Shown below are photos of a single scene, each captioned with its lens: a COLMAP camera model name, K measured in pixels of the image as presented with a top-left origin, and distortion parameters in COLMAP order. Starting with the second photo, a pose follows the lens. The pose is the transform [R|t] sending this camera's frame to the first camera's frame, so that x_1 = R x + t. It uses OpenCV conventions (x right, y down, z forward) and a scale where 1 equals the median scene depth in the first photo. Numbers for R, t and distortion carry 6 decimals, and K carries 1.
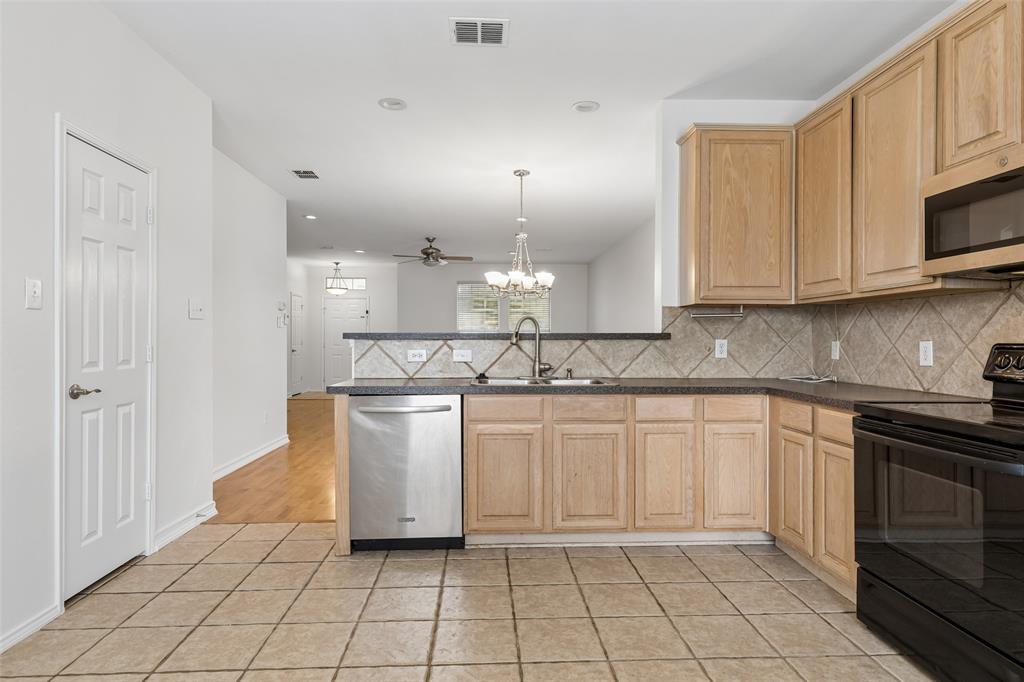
lens RADIAL K [[565.4, 0, 511.8], [0, 565.4, 338.1], [0, 0, 1]] dist [0.010366, -0.002240]
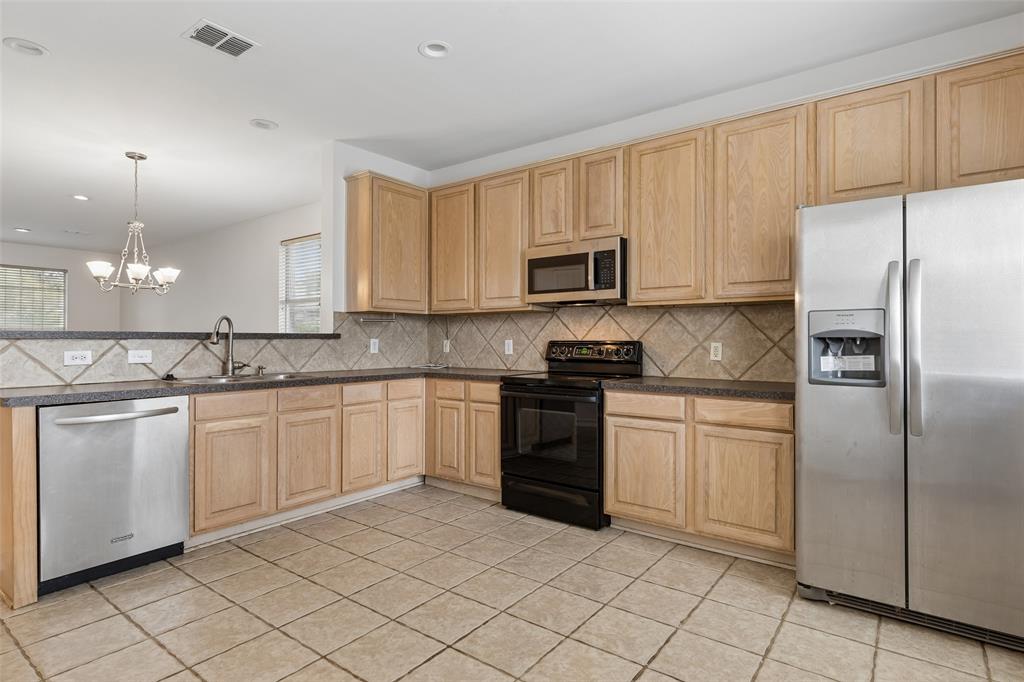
lens RADIAL K [[532.0, 0, 517.0], [0, 532.0, 335.3], [0, 0, 1]] dist [0.006227, -0.002915]
pose [[0.640189, 0.004876, 0.768202, -0.429721], [-0.001083, 0.999985, -0.005444, 0.000630], [-0.768216, 0.002654, 0.640185, -0.029646]]
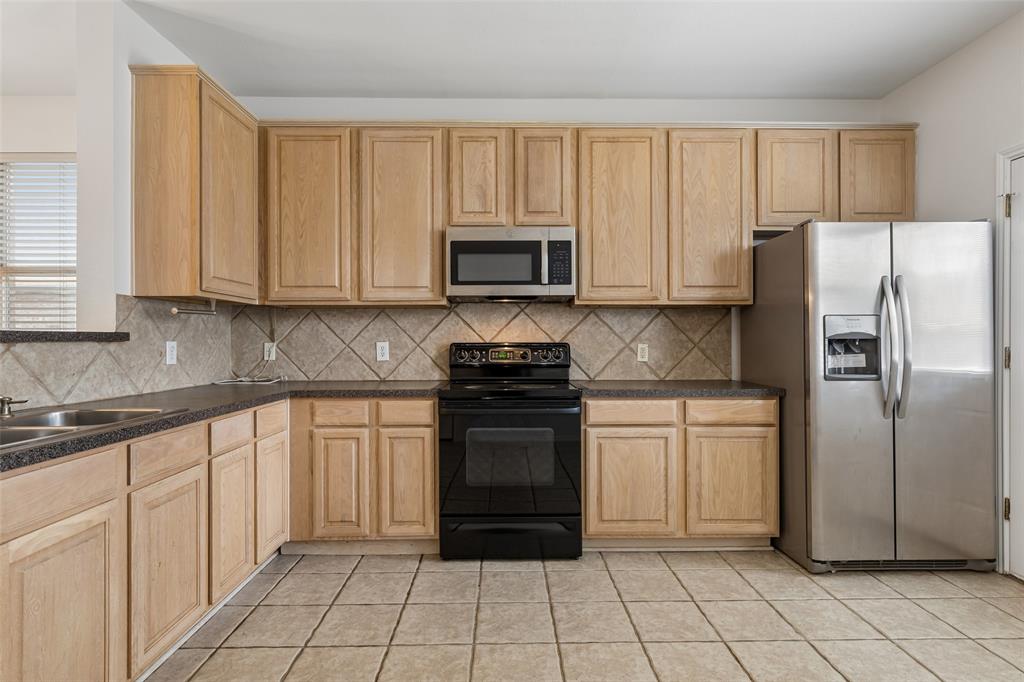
lens RADIAL K [[532.0, 0, 511.8], [0, 532.0, 338.6], [0, 0, 1]] dist [0.006227, -0.002915]
pose [[0.037209, 0.000985, 0.999307, -0.444752], [0.000337, 0.999999, -0.000999, -0.000763], [-0.999307, 0.000374, 0.037208, 0.598710]]
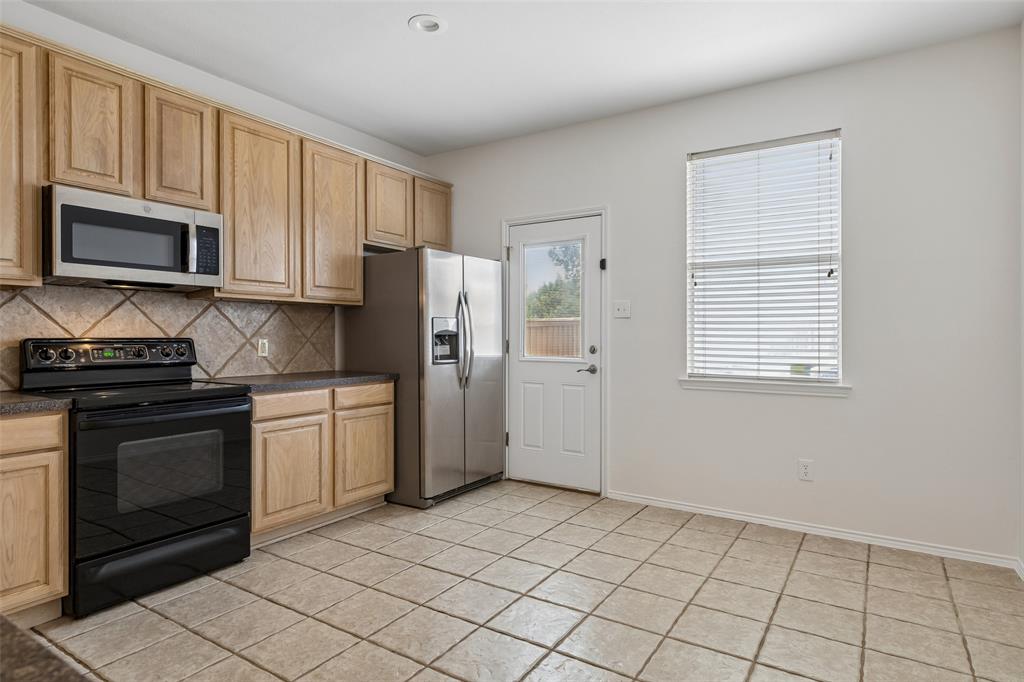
lens RADIAL K [[565.4, 0, 511.9], [0, 565.4, 333.8], [0, 0, 1]] dist [0.010366, -0.002240]
pose [[-0.806377, -0.000741, 0.591401, -0.445837], [-0.002829, 0.999993, -0.002604, 0.000071], [-0.591395, -0.003773, -0.806373, 1.021304]]
